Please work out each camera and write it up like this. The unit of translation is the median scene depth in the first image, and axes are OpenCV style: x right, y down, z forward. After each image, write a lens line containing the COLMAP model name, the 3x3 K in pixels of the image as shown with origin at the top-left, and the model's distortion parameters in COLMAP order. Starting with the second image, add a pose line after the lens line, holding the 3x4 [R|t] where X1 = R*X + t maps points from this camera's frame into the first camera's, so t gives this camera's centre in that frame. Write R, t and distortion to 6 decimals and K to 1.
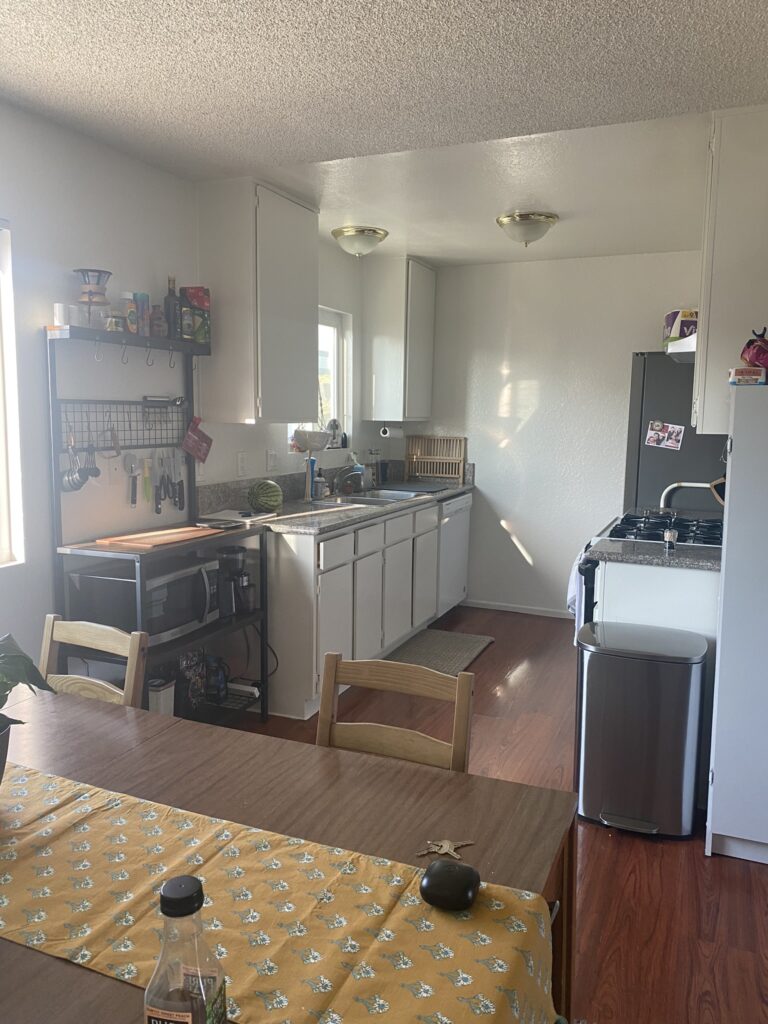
lens RADIAL K [[767.4, 0, 385.2], [0, 767.4, 498.7], [0, 0, 1]] dist [0.009893, 0.001814]
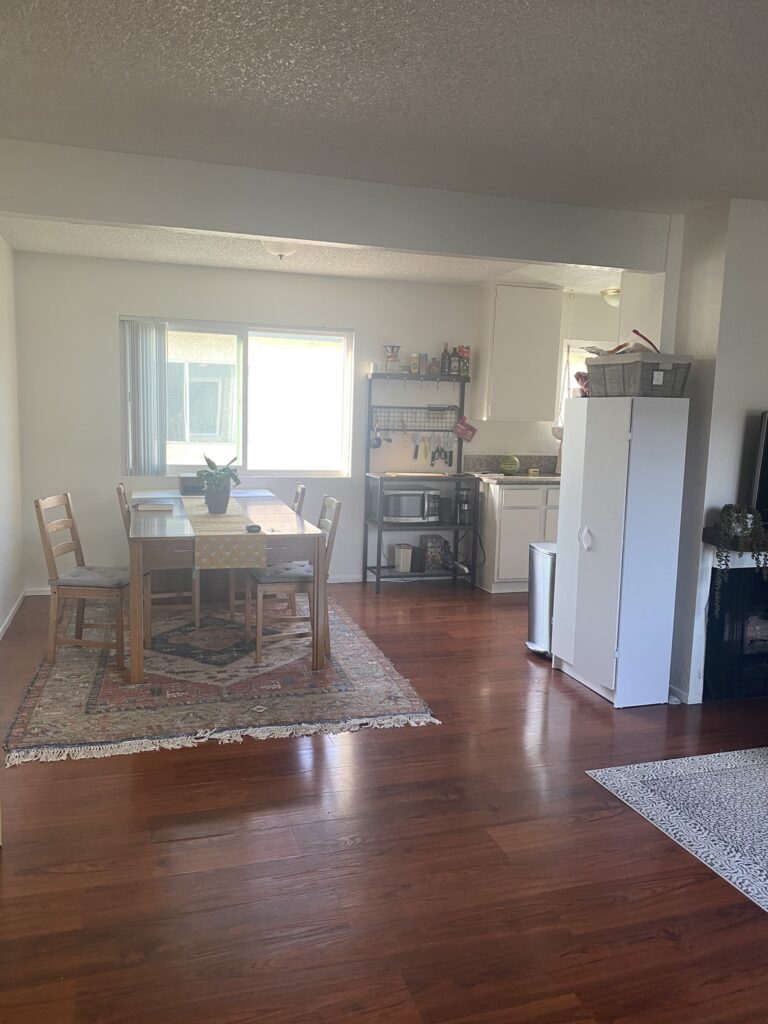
lens RADIAL K [[767.4, 0, 385.2], [0, 767.4, 498.7], [0, 0, 1]] dist [0.009893, 0.001814]
pose [[0.645120, 0.093395, -0.758352, 1.081522], [-0.105086, 0.993915, 0.033010, 0.049097], [0.756820, 0.058397, 0.651009, -0.326314]]
